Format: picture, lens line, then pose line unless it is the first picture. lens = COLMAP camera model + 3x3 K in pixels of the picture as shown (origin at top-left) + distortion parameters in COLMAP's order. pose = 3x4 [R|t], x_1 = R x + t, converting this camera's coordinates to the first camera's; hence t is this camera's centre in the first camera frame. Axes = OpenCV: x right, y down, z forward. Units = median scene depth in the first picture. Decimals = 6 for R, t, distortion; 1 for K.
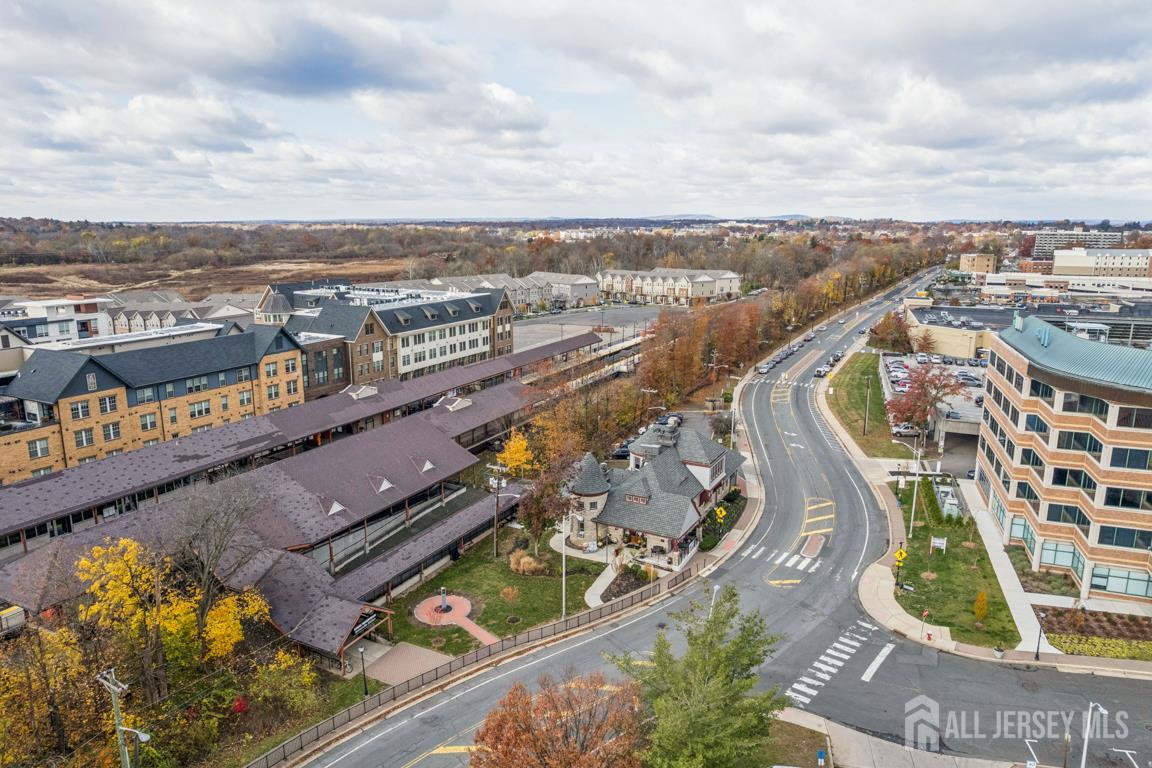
lens RADIAL K [[748.3, 0, 586.5], [0, 748.3, 368.4], [0, 0, 1]] dist [-0.072683, 0.059647]
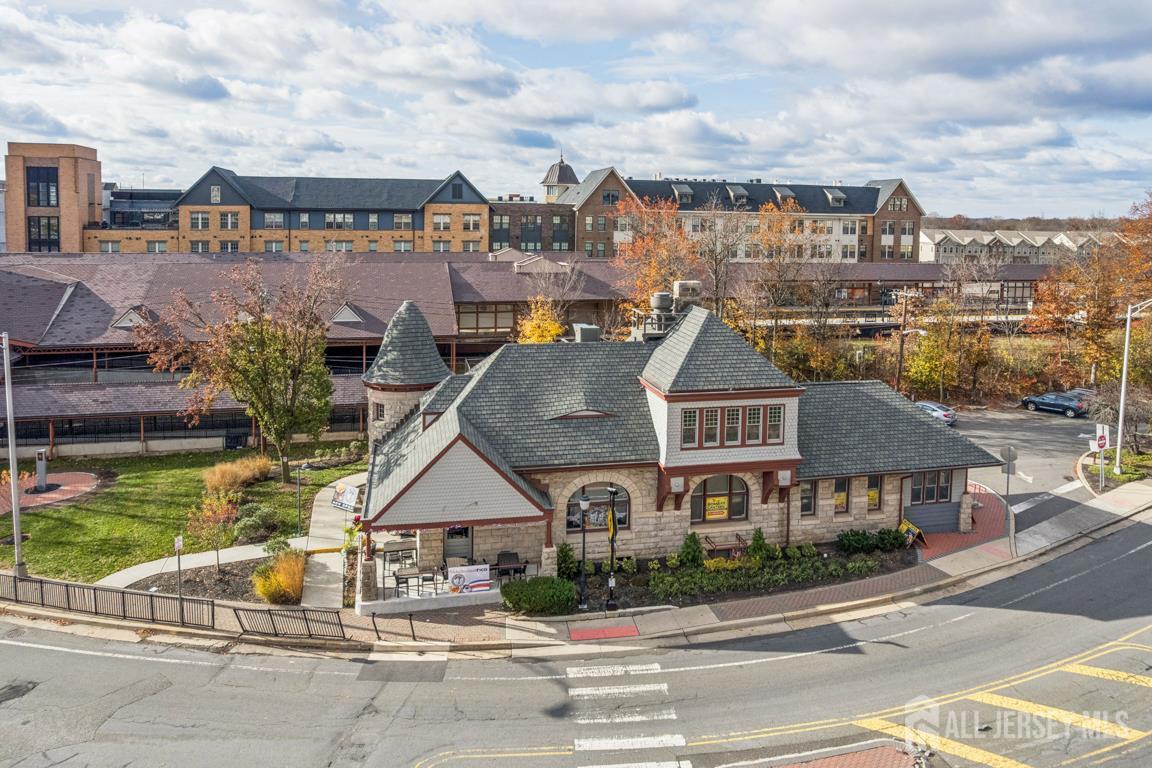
lens RADIAL K [[776.4, 0, 576.8], [0, 776.4, 273.1], [0, 0, 1]] dist [-0.053468, 0.029181]
pose [[0.641629, 0.063504, -0.764382, 0.358550], [-0.159192, 0.985892, -0.051720, 0.084808], [0.750313, 0.154869, 0.642686, 0.623395]]
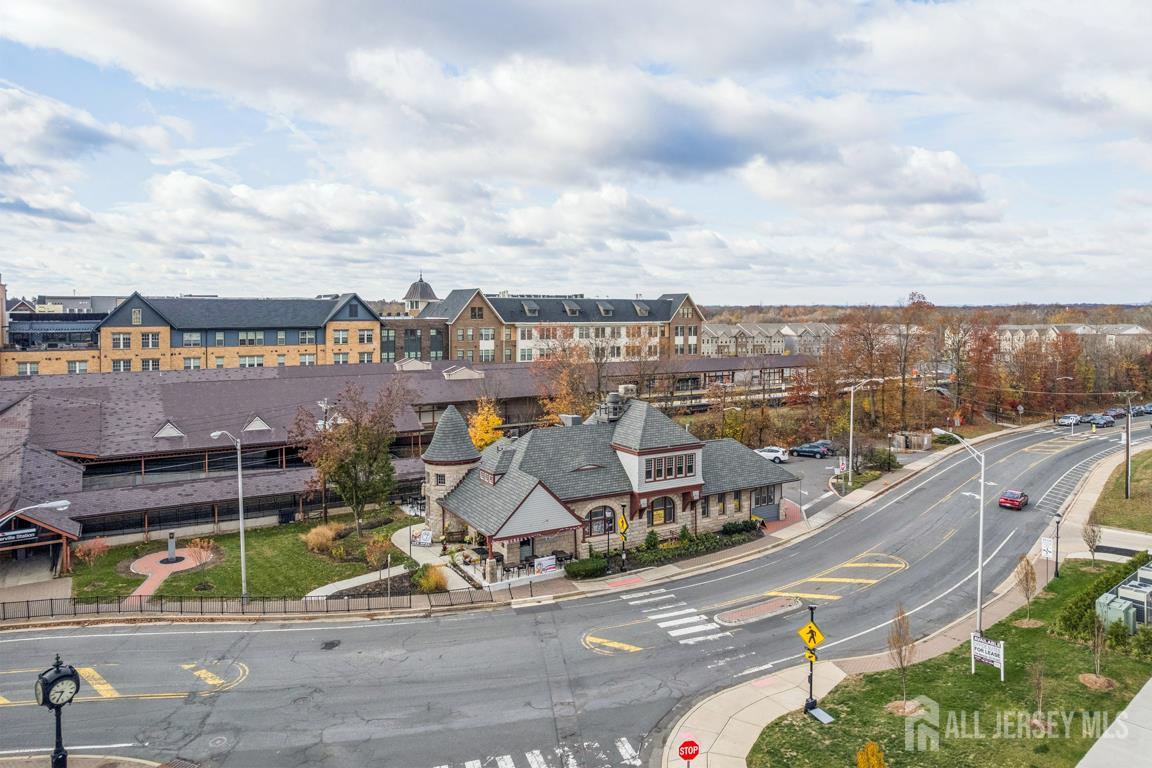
lens RADIAL K [[759.6, 0, 579.3], [0, 759.6, 334.8], [0, 0, 1]] dist [-0.063023, 0.049363]
pose [[0.847109, 0.018298, -0.531104, 0.397184], [-0.102191, 0.986363, -0.129012, 0.103448], [0.521501, 0.163561, 0.837427, 0.365775]]
